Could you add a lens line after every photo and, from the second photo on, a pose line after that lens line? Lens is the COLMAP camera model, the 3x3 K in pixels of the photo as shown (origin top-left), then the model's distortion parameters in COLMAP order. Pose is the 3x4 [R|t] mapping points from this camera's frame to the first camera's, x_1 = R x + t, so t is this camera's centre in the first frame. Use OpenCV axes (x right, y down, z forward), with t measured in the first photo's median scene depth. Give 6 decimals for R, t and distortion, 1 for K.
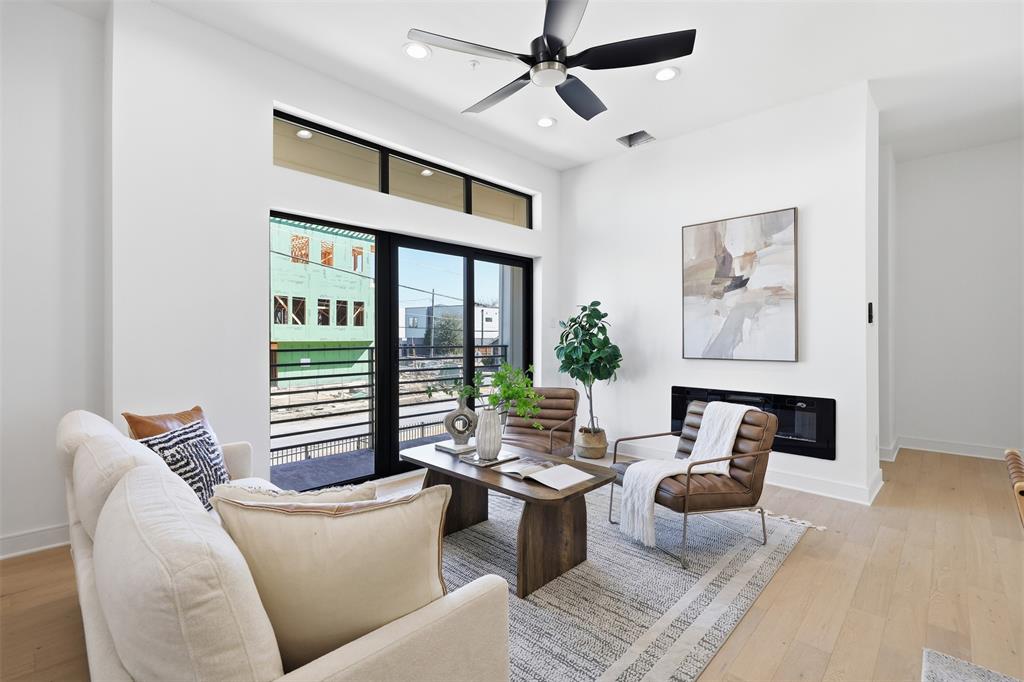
lens RADIAL K [[457.2, 0, 510.3], [0, 457.2, 342.9], [0, 0, 1]] dist [0.001324, 0.000289]
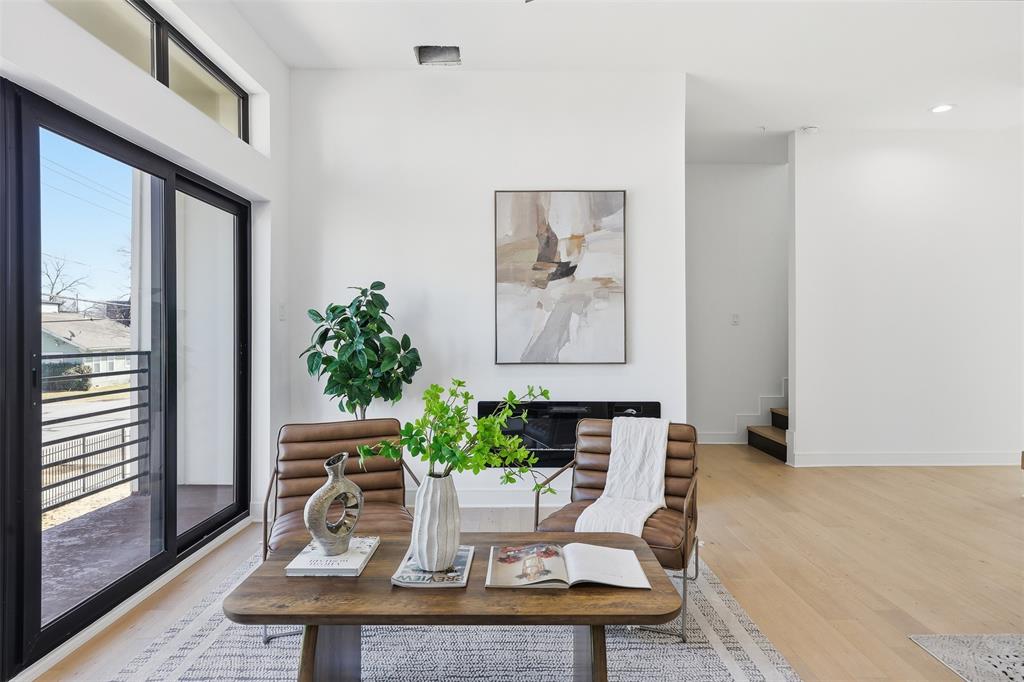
lens RADIAL K [[590.3, 0, 512.9], [0, 590.3, 338.8], [0, 0, 1]] dist [0.007673, -0.000754]
pose [[0.719577, -0.006281, 0.694384, -0.308363], [0.011491, 0.999930, -0.002863, -0.005587], [-0.694317, 0.010039, 0.719599, 0.299285]]
